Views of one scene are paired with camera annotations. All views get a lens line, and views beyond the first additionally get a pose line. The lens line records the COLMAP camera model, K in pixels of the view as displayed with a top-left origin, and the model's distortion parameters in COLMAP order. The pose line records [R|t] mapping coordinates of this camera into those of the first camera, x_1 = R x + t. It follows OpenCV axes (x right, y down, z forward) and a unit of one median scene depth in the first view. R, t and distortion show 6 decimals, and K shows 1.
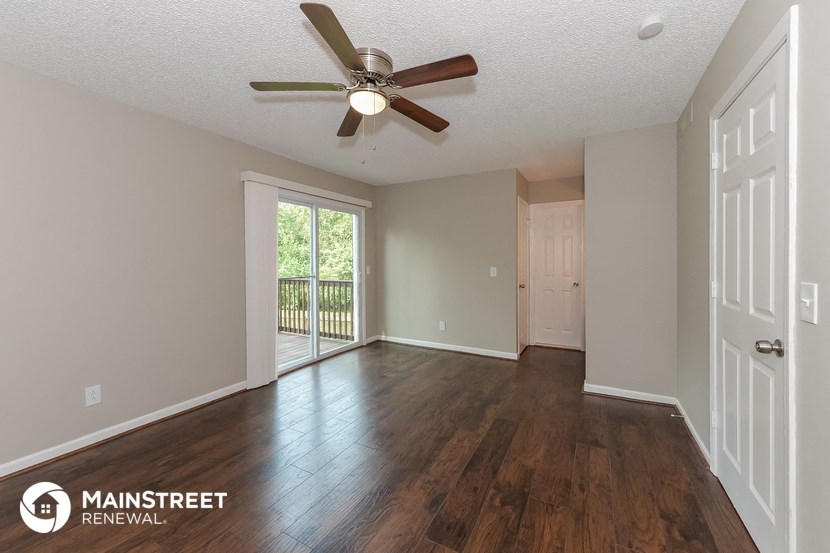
lens RADIAL K [[325.2, 0, 415.0], [0, 325.2, 276.5], [0, 0, 1]] dist [0.000505, -0.000065]
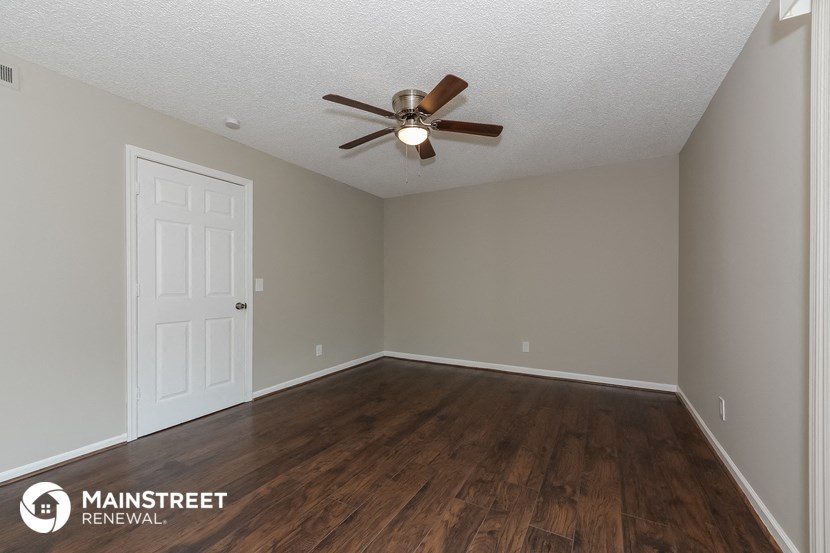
lens RADIAL K [[325.2, 0, 415.0], [0, 325.2, 276.5], [0, 0, 1]] dist [0.000505, -0.000065]
pose [[-0.999655, 0.005130, 0.025773, -0.158951], [0.005608, 0.999813, 0.018514, -0.024238], [-0.025673, 0.018652, -0.999496, 1.987391]]
